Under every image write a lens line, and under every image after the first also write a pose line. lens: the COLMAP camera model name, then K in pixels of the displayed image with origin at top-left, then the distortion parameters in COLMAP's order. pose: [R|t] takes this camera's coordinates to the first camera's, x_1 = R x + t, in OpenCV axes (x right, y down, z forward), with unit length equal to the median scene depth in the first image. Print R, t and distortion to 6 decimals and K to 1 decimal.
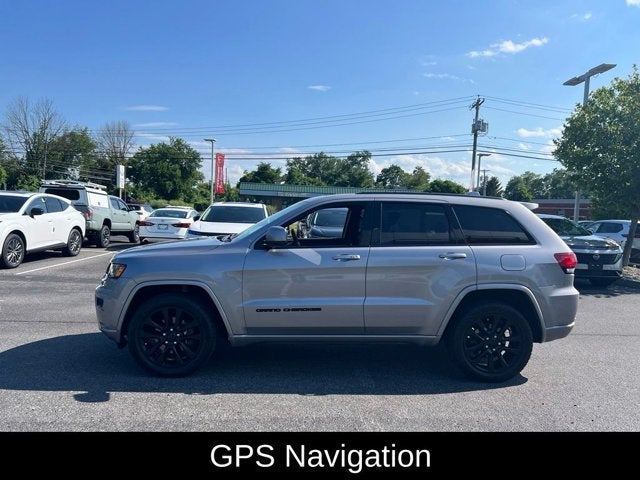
lens RADIAL K [[478.8, 0, 322.4], [0, 478.8, 241.2], [0, 0, 1]] dist [0.068788, -0.088862]
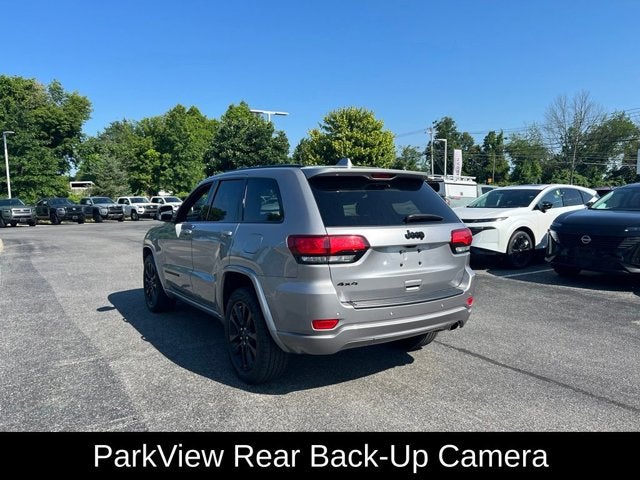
lens RADIAL K [[478.8, 0, 322.4], [0, 478.8, 241.2], [0, 0, 1]] dist [0.068788, -0.088862]
pose [[0.498584, 0.039299, -0.865950, 0.433078], [-0.025380, 0.999205, 0.030733, 0.004446], [0.866470, 0.006655, 0.499186, 0.255174]]
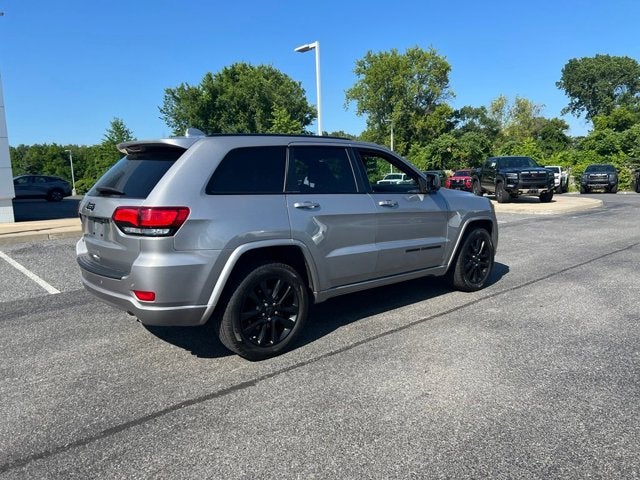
lens RADIAL K [[478.8, 0, 322.4], [0, 478.8, 241.2], [0, 0, 1]] dist [0.068788, -0.088862]
pose [[-0.785478, 0.070847, -0.614821, 0.283834], [-0.035982, 0.986518, 0.159649, -0.023204], [0.617842, 0.147524, -0.772339, 0.773403]]
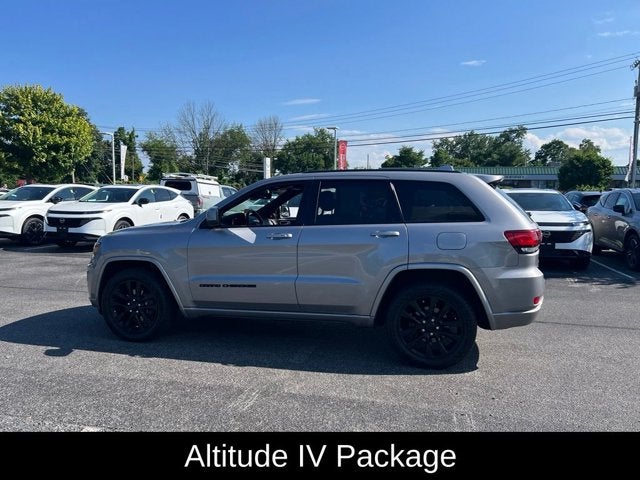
lens RADIAL K [[478.8, 0, 322.4], [0, 478.8, 241.2], [0, 0, 1]] dist [0.068788, -0.088862]
pose [[0.953829, -0.001458, -0.300345, 0.163195], [0.010711, 0.999517, 0.029165, 0.005773], [0.300158, -0.031036, 0.953385, 0.018829]]
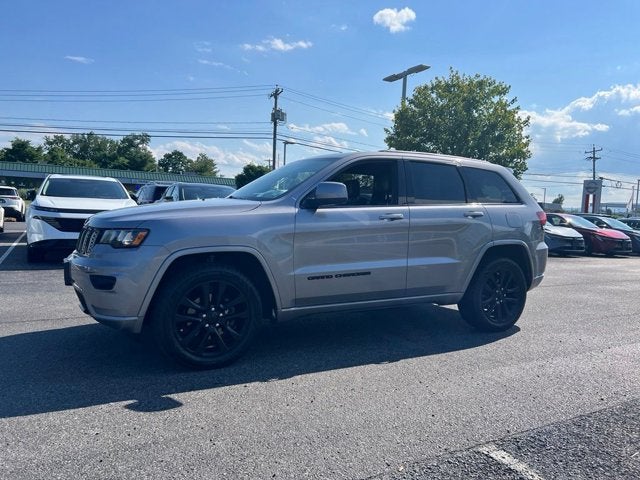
lens RADIAL K [[478.8, 0, 322.4], [0, 478.8, 241.2], [0, 0, 1]] dist [0.068788, -0.088862]
pose [[0.903393, -0.031234, 0.427674, -0.174842], [0.020592, 0.999353, 0.029488, 0.018715], [-0.428319, -0.017833, 0.903452, 0.074532]]
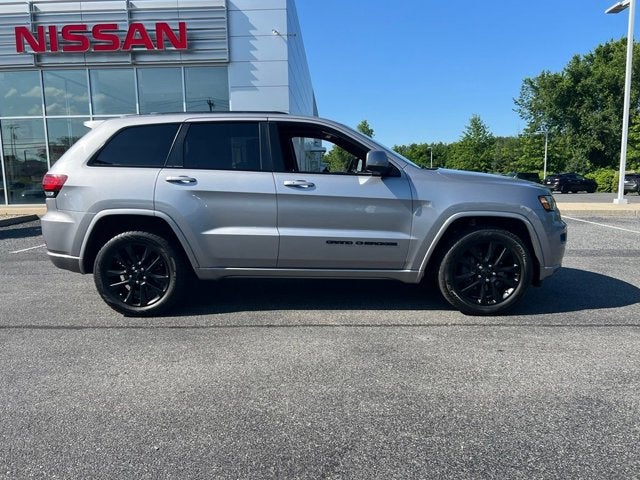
lens RADIAL K [[479.0, 0, 314.2], [0, 479.0, 239.7], [0, 0, 1]] dist [0.058181, -0.063491]
pose [[-0.995901, -0.033816, 0.083886, -0.024723], [-0.017708, 0.982428, 0.185801, -0.017911], [-0.088695, 0.183554, -0.979000, 0.837040]]
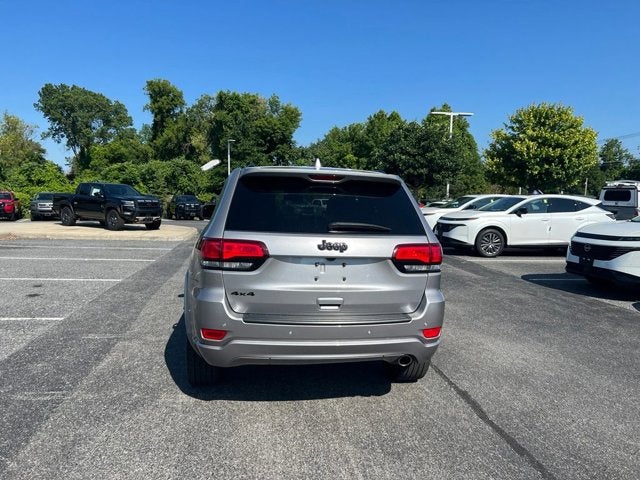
lens RADIAL K [[478.8, 0, 322.4], [0, 478.8, 241.2], [0, 0, 1]] dist [0.068788, -0.088862]
pose [[0.101039, 0.053249, -0.993456, 0.457084], [-0.079883, 0.995777, 0.045249, -0.005233], [0.991670, 0.074789, 0.104866, 0.416032]]
